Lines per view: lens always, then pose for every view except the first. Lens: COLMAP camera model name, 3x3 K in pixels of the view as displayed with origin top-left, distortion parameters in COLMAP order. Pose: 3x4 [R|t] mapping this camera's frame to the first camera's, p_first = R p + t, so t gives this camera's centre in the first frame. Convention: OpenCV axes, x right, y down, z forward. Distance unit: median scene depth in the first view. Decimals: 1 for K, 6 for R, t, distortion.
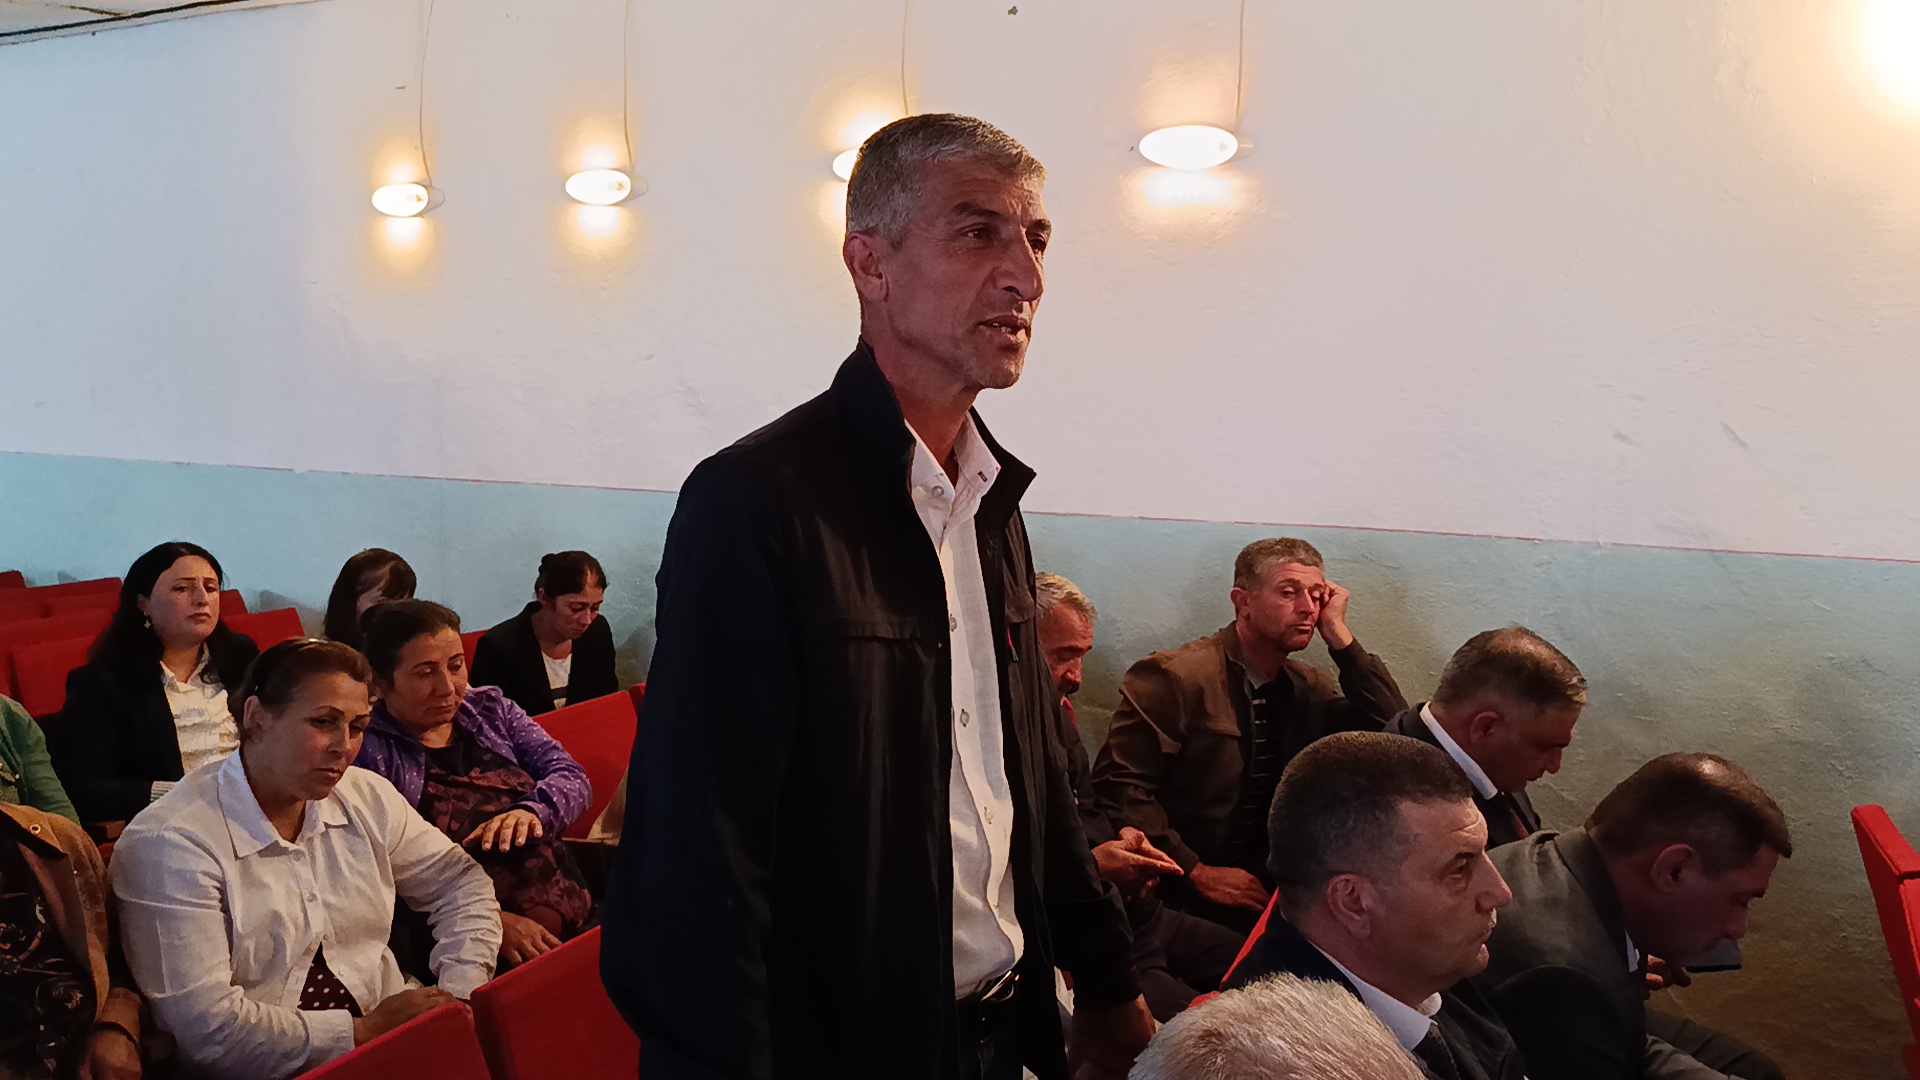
lens RADIAL K [[1348.0, 0, 1019.2], [0, 1348.0, 533.3], [0, 0, 1]] dist [0.049481, 0.003478]
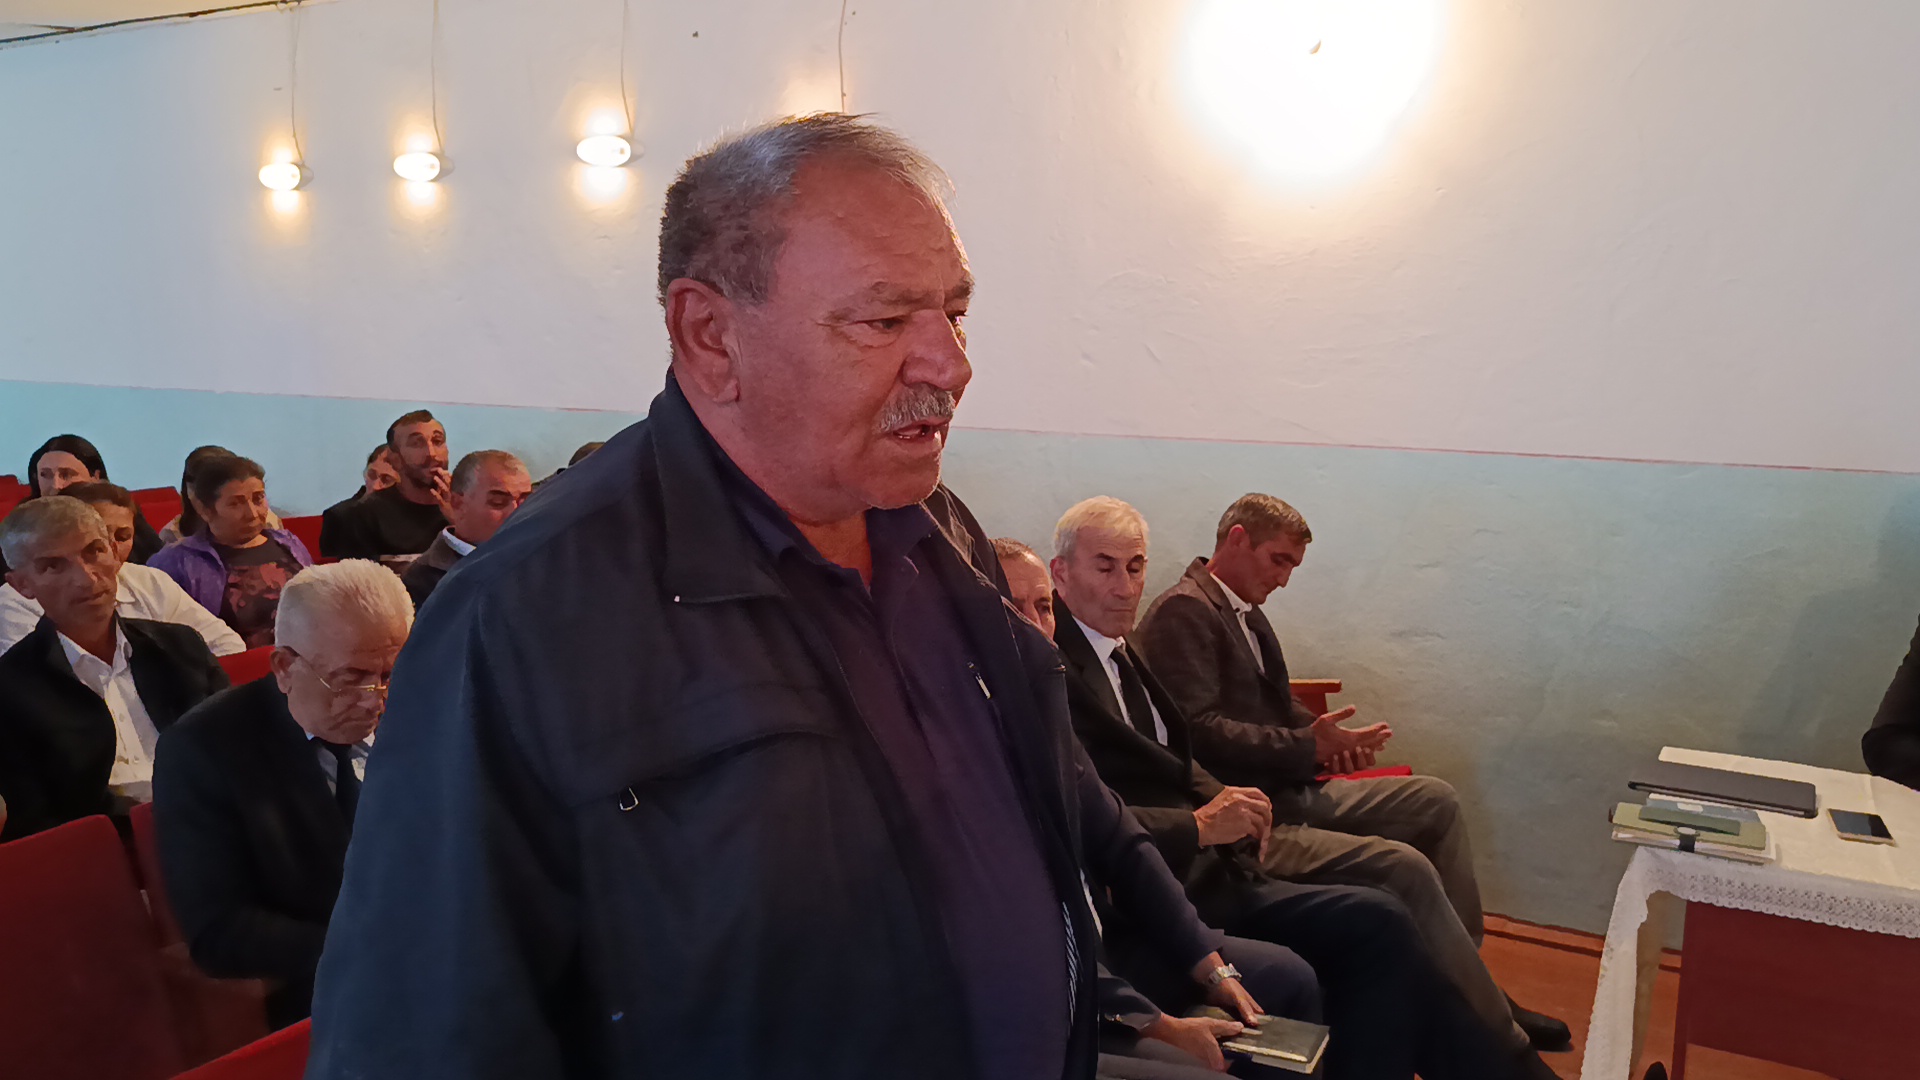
lens RADIAL K [[1348.0, 0, 1019.2], [0, 1348.0, 533.3], [0, 0, 1]] dist [0.049481, 0.003478]
pose [[0.998705, 0.006608, -0.050445, 0.441010], [-0.005116, 0.999548, 0.029640, 0.068196], [0.050618, -0.029344, 0.998287, -0.366372]]
